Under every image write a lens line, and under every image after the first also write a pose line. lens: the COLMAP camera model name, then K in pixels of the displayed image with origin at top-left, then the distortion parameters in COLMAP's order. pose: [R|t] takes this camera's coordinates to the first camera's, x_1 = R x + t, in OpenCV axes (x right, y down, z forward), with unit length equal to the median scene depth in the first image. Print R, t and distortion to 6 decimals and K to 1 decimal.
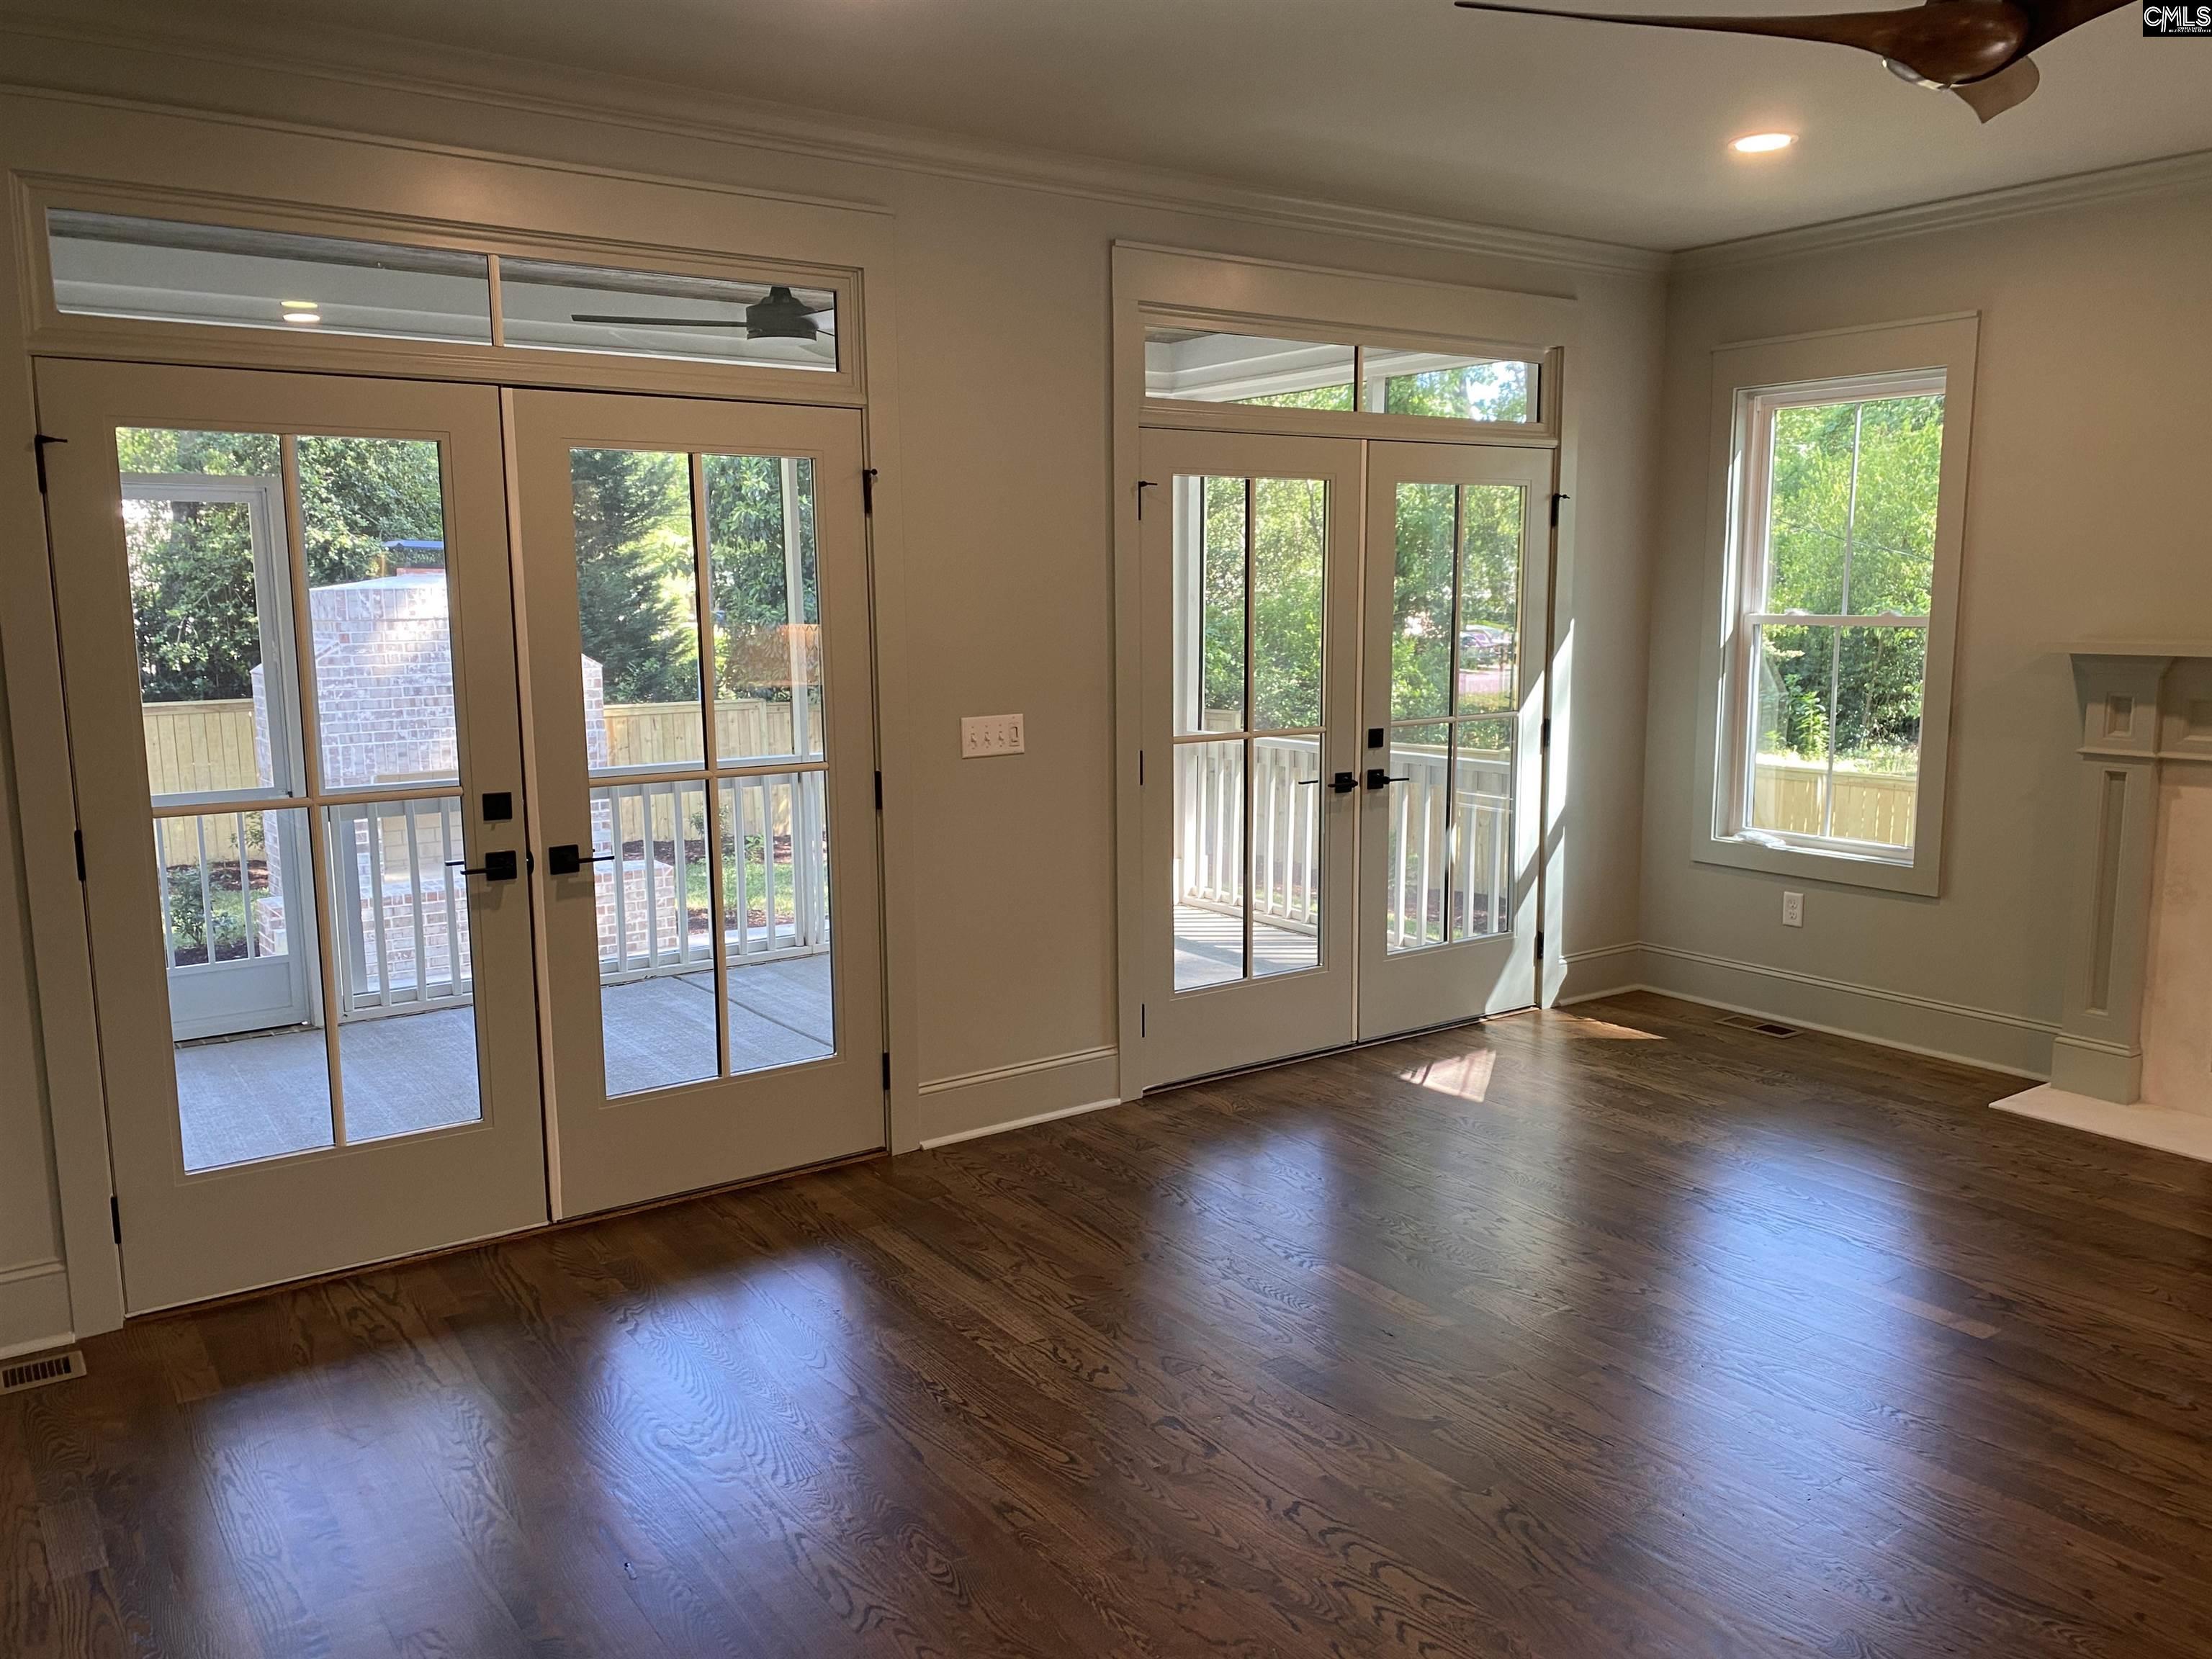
lens RADIAL K [[1663.5, 0, 1112.6], [0, 1663.5, 838.6], [0, 0, 1]] dist [0.049346, -0.088153]
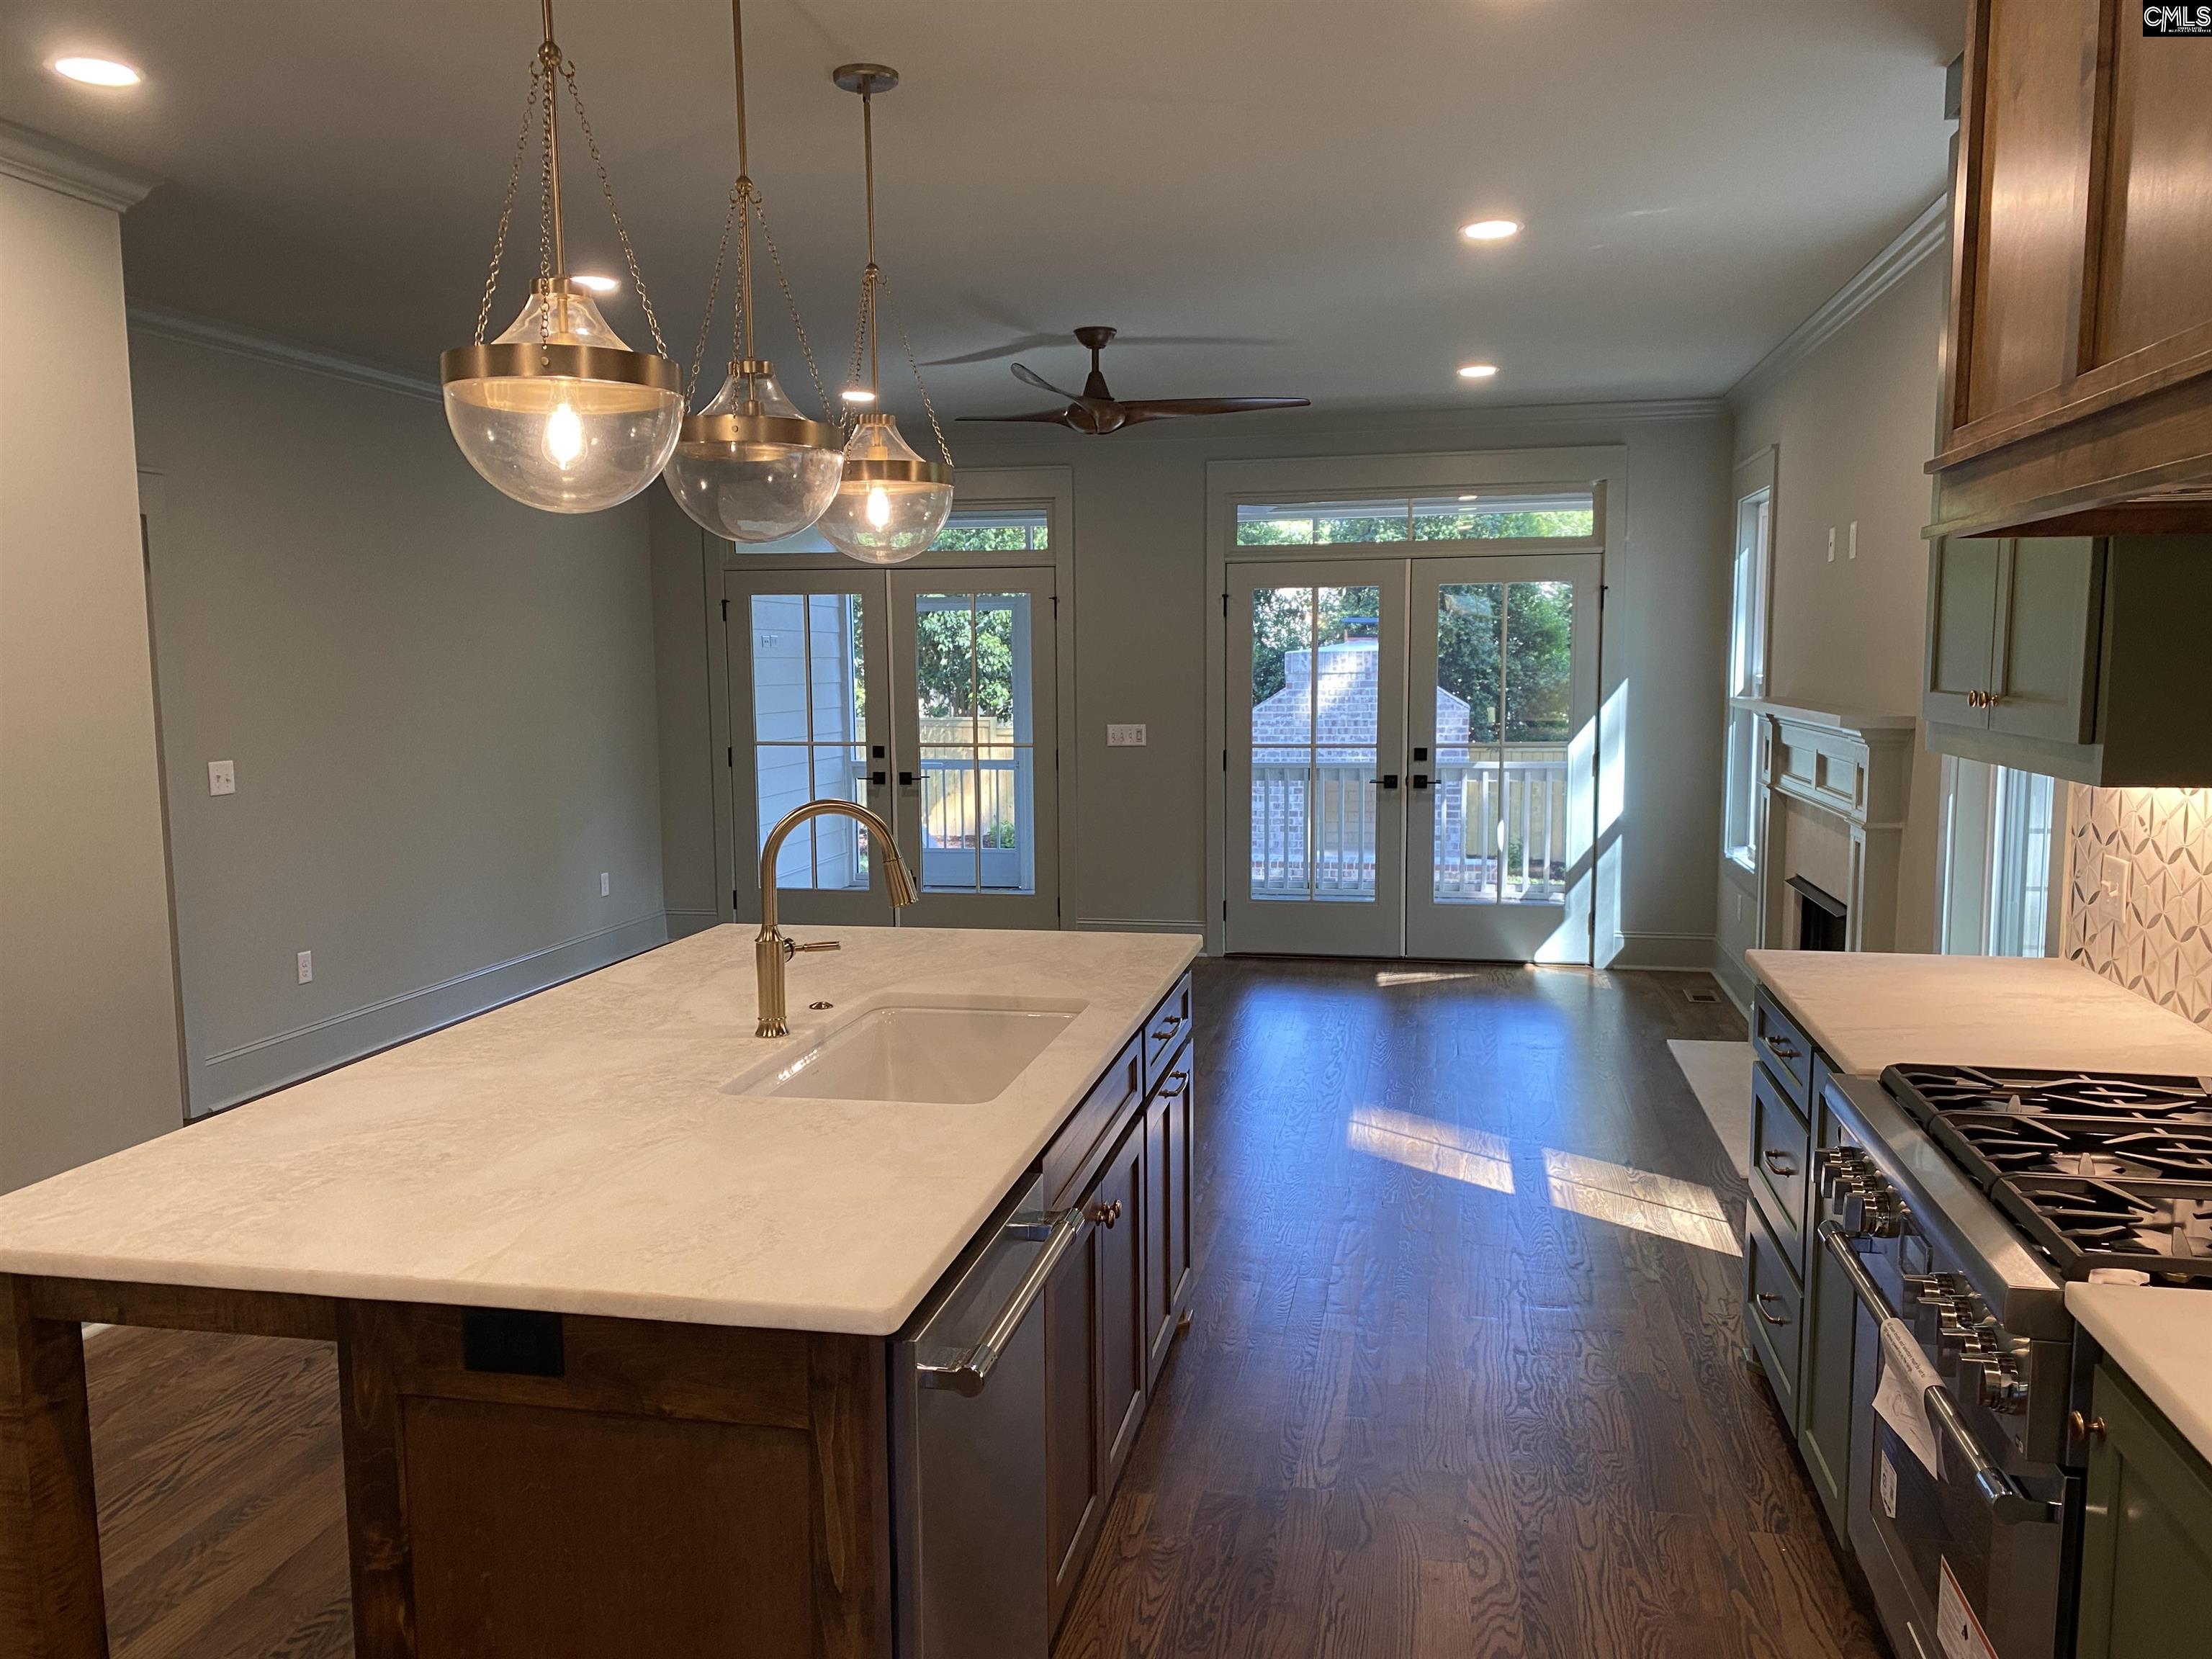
lens RADIAL K [[1663.0, 0, 1108.9], [0, 1663.0, 848.4], [0, 0, 1]] dist [0.100690, -0.185263]
pose [[0.683686, 0.086101, -0.724679, 1.005043], [-0.105683, 0.994229, 0.018422, 0.024651], [0.722084, 0.063991, 0.688840, -0.222595]]
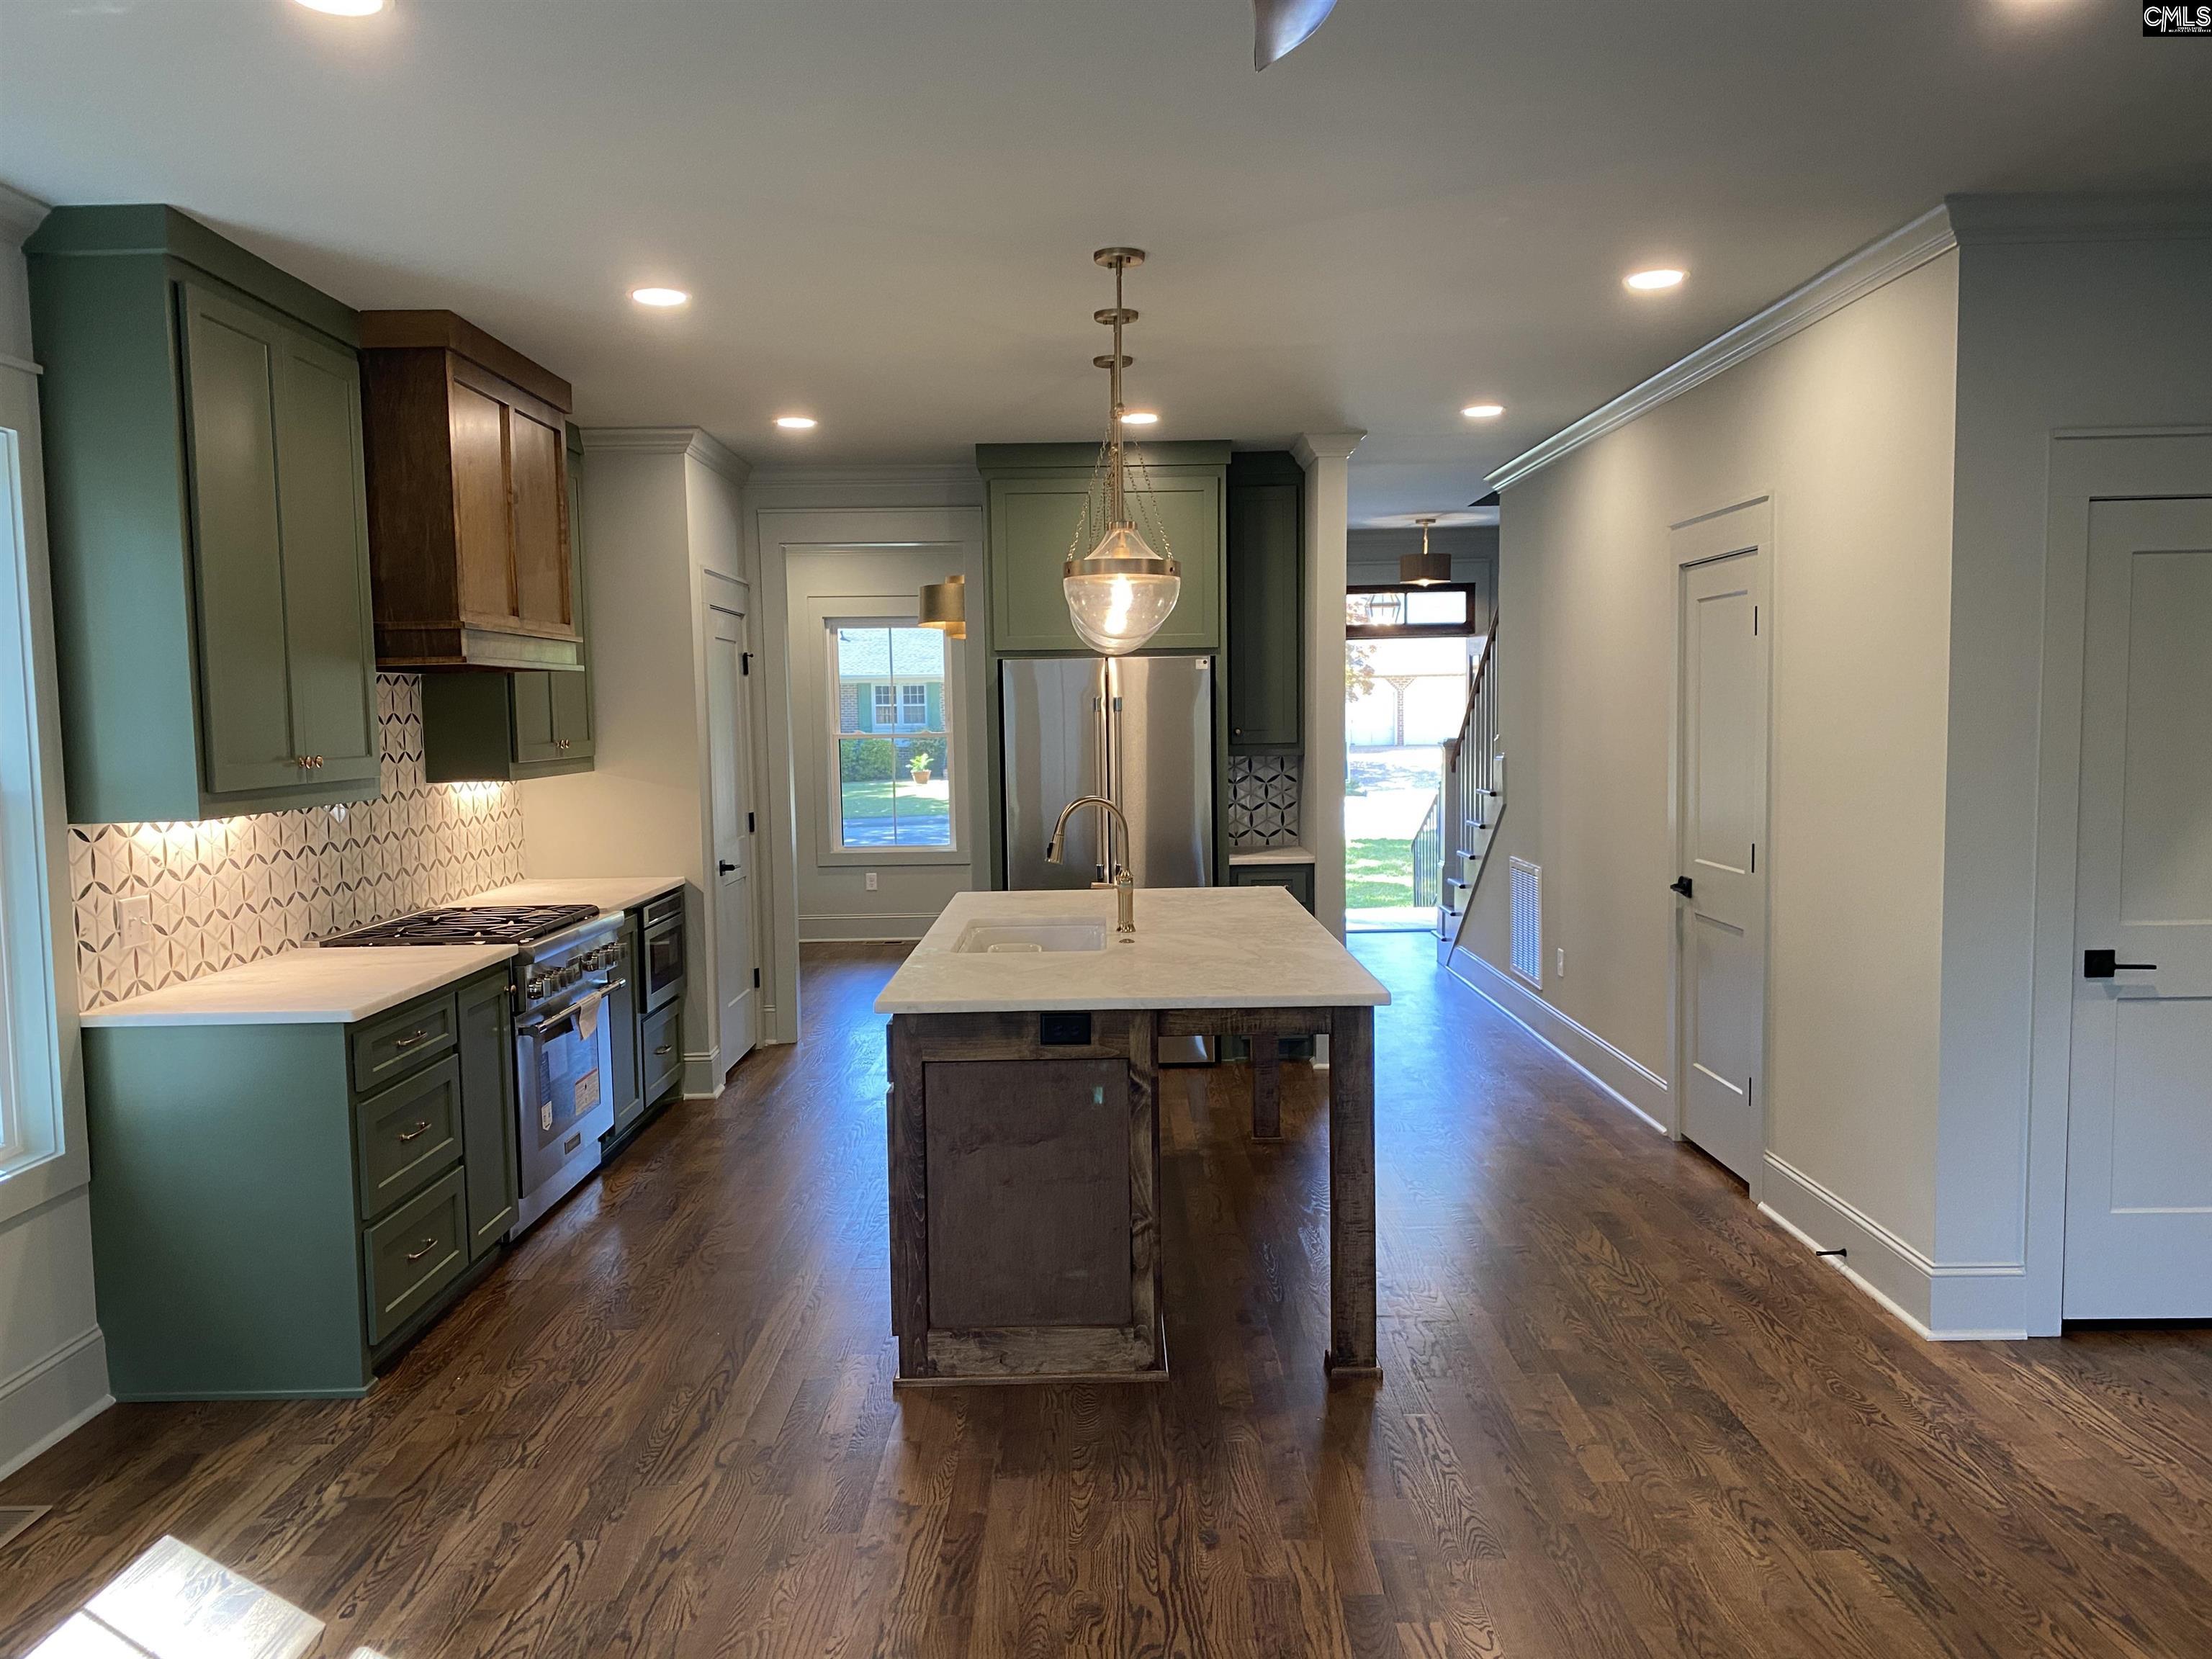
lens RADIAL K [[1663.0, 0, 1108.9], [0, 1663.0, 848.4], [0, 0, 1]] dist [0.100690, -0.185263]
pose [[-0.814885, -0.027587, 0.578966, 0.098540], [0.109600, 0.973514, 0.200646, -0.112532], [-0.569167, 0.226958, -0.790278, 0.715884]]
